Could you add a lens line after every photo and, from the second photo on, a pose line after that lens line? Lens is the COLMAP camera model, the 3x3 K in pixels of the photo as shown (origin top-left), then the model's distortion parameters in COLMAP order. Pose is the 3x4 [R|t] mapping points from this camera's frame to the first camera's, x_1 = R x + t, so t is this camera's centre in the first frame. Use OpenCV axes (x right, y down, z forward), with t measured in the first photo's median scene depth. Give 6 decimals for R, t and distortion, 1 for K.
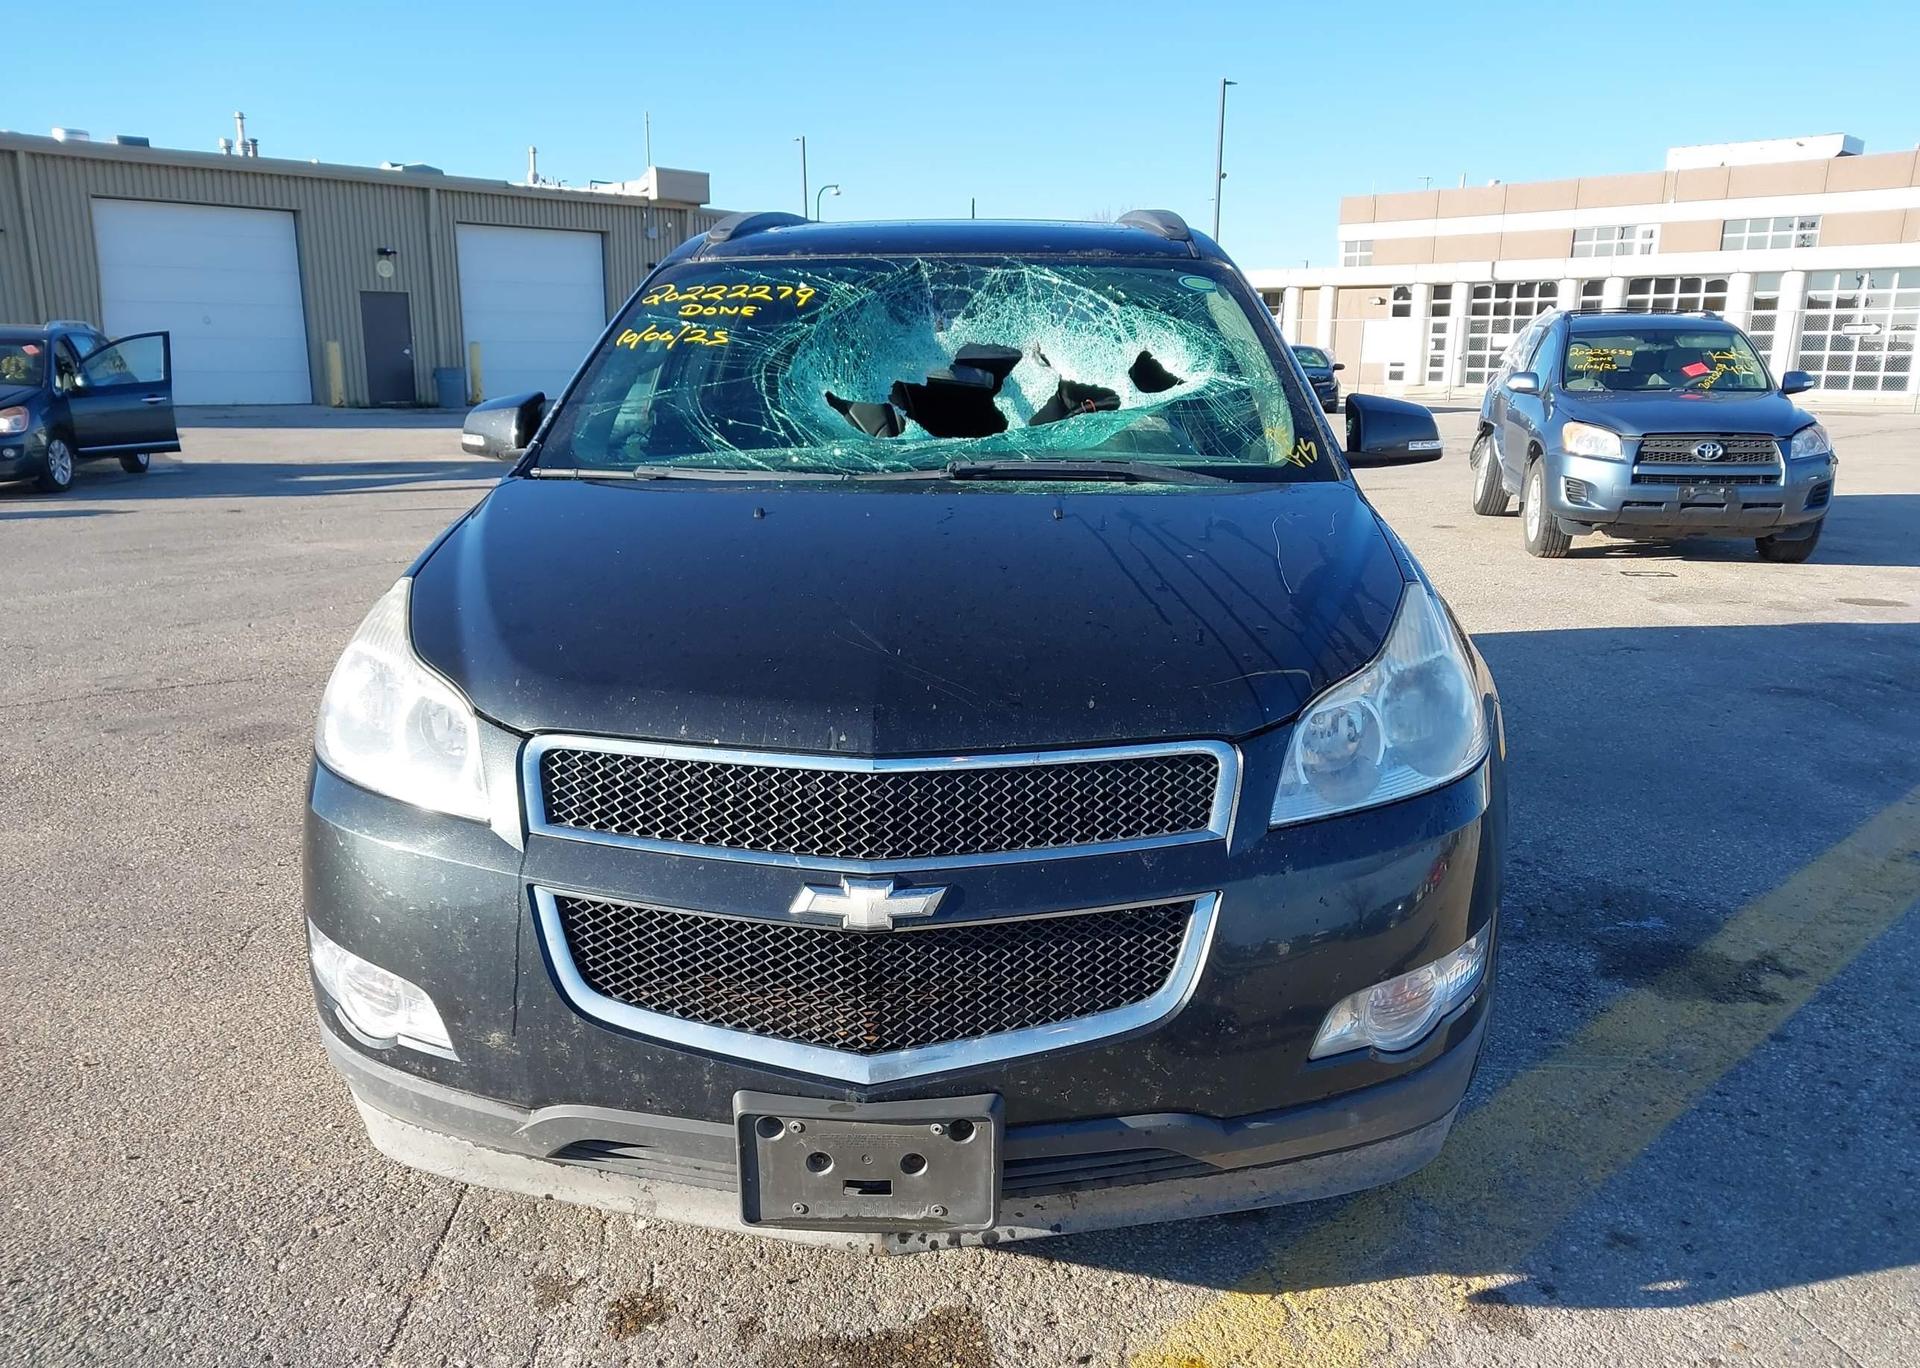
lens RADIAL K [[1539.0, 0, 974.0], [0, 1539.0, 687.4], [0, 0, 1]] dist [0.033337, -0.039155]
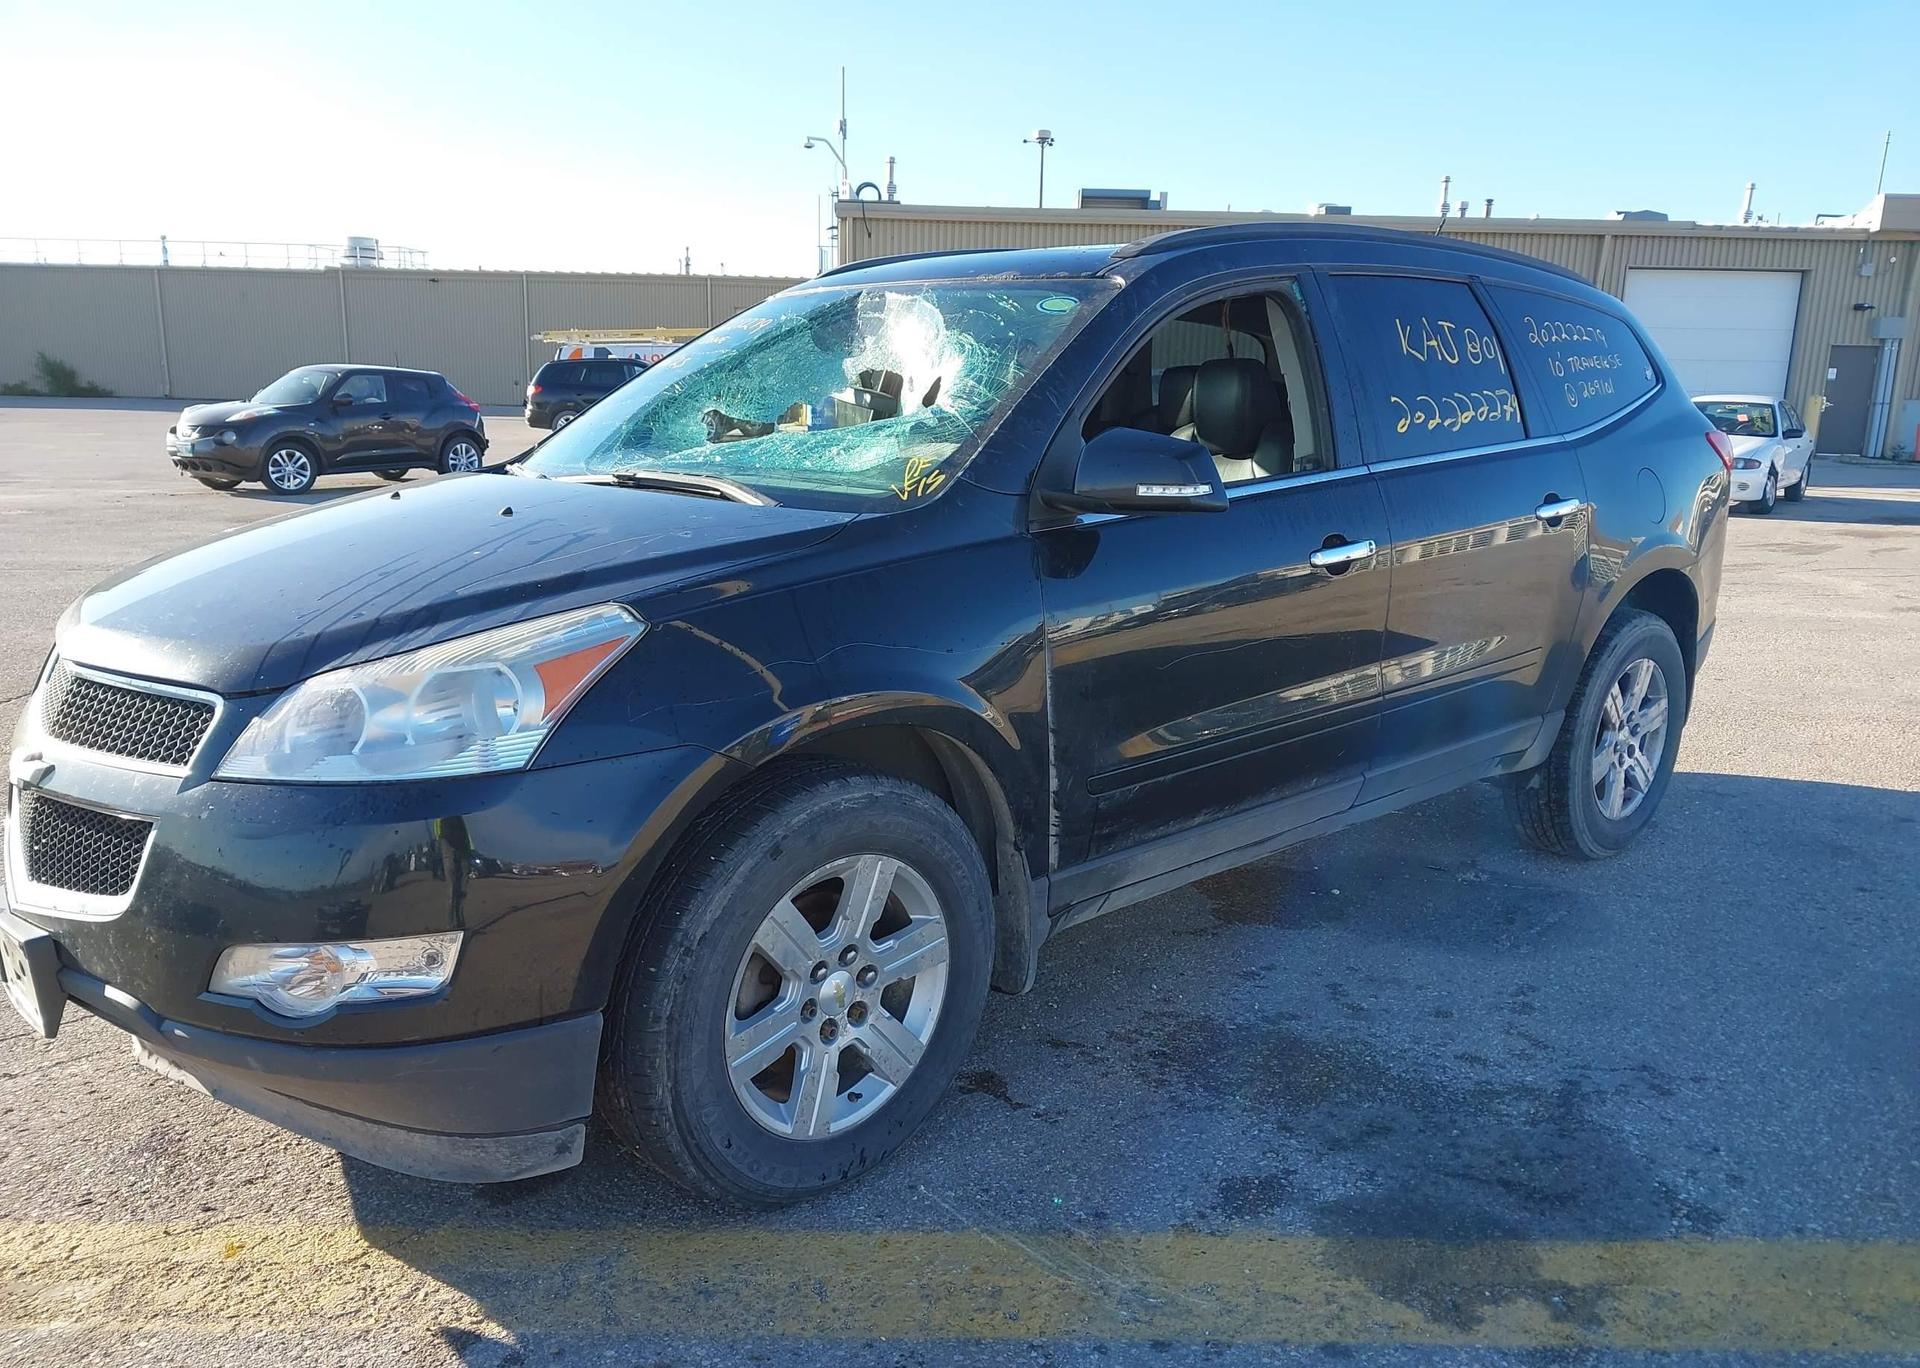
lens RADIAL K [[1539.0, 0, 966.6], [0, 1539.0, 697.9], [0, 0, 1]] dist [0.033337, -0.039155]
pose [[0.696848, 0.149499, -0.701465, 0.097517], [-0.167467, 0.984916, 0.043544, -0.007564], [0.697393, 0.087129, 0.711373, 0.041725]]
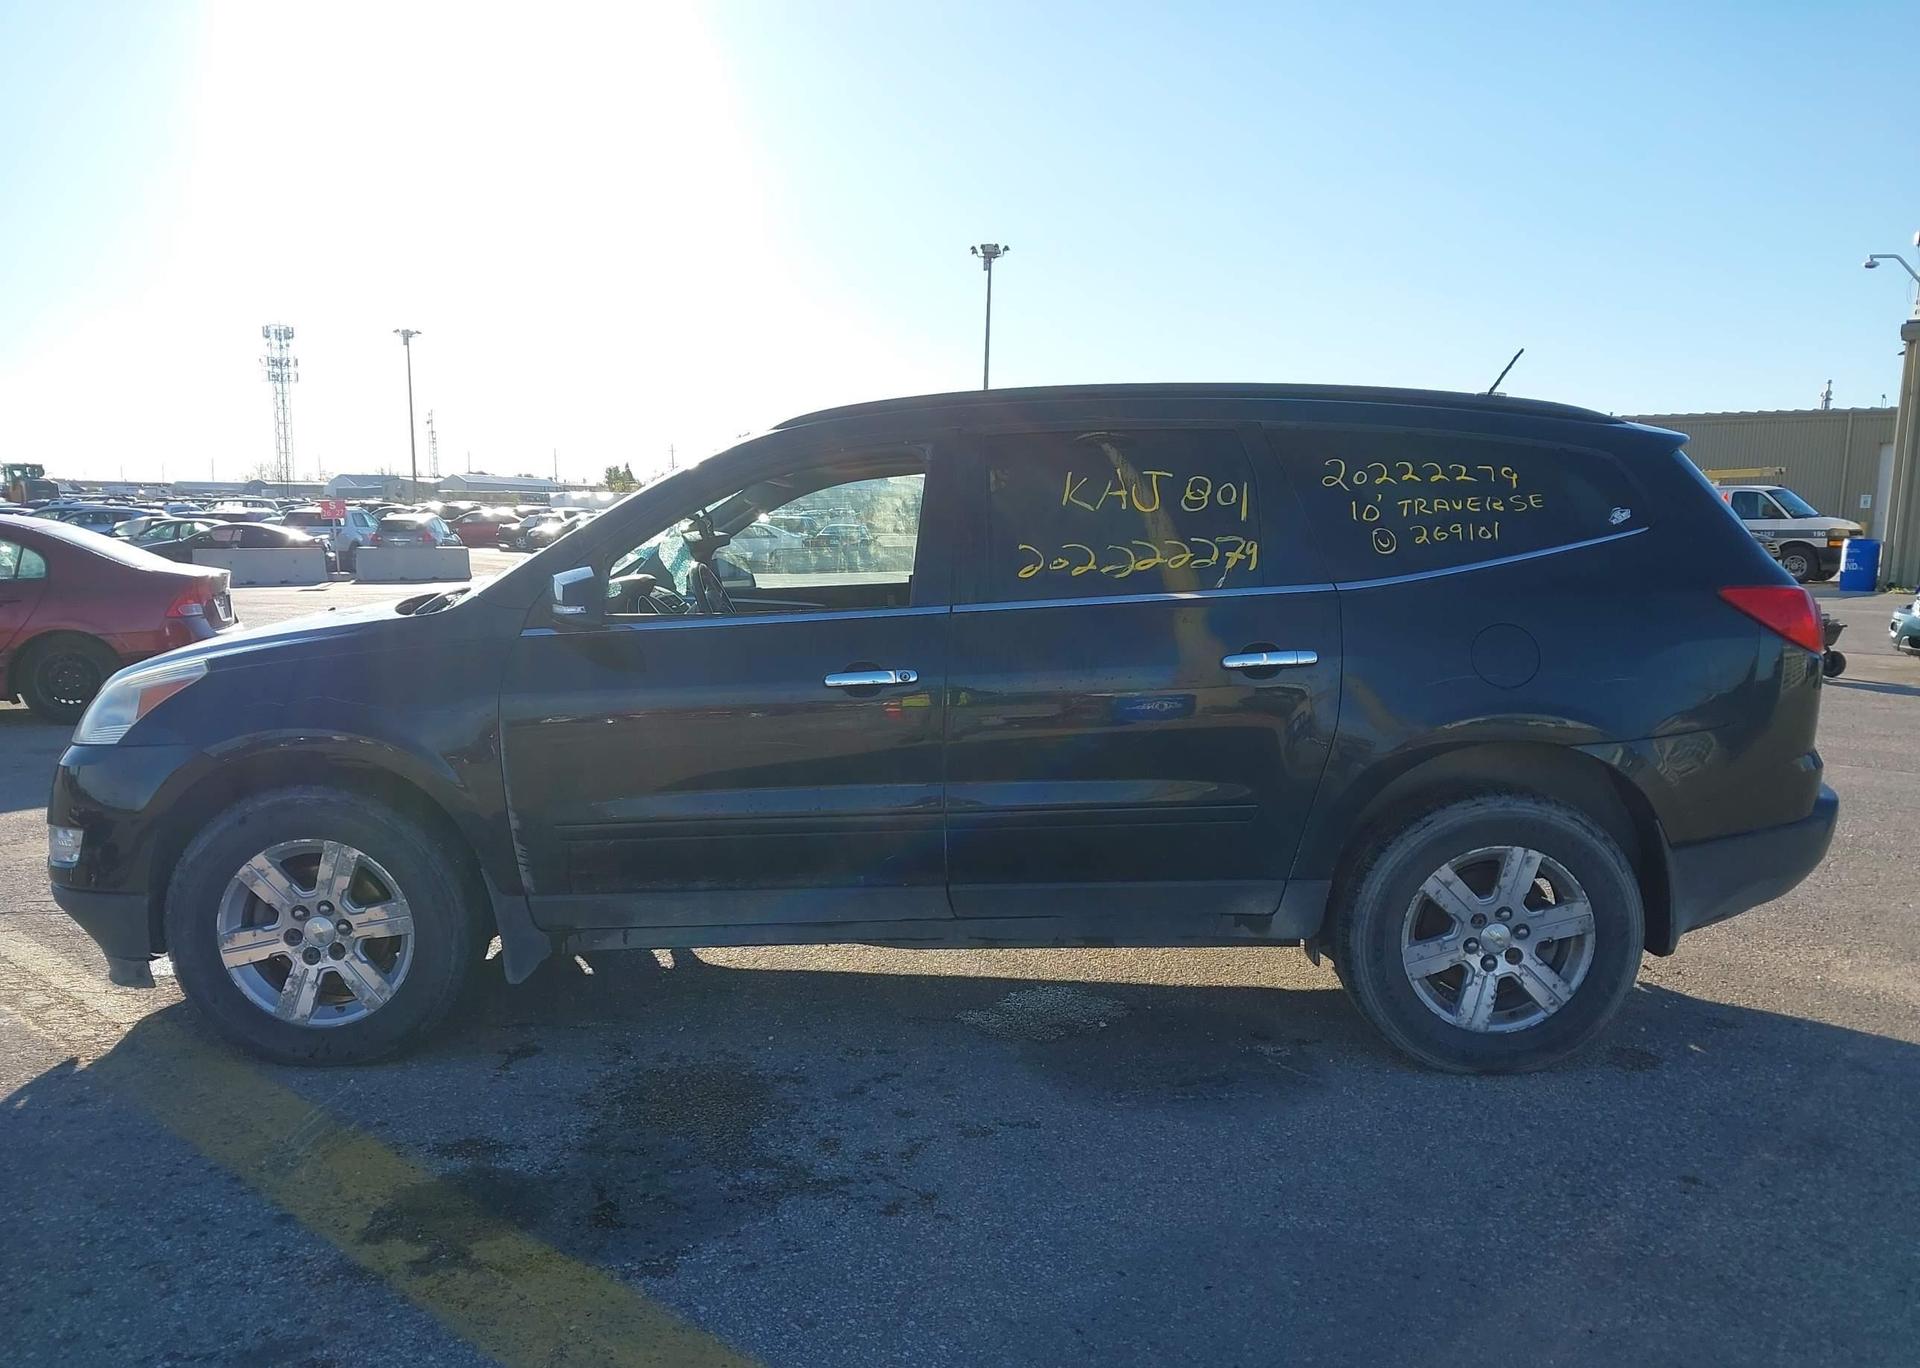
lens RADIAL K [[1539.0, 0, 966.9], [0, 1539.0, 686.5], [0, 0, 1]] dist [0.033337, -0.039155]
pose [[0.018561, 0.106229, -0.994168, 0.167520], [-0.223916, 0.969525, 0.099415, -0.033242], [0.974432, 0.220765, 0.041782, 0.150078]]
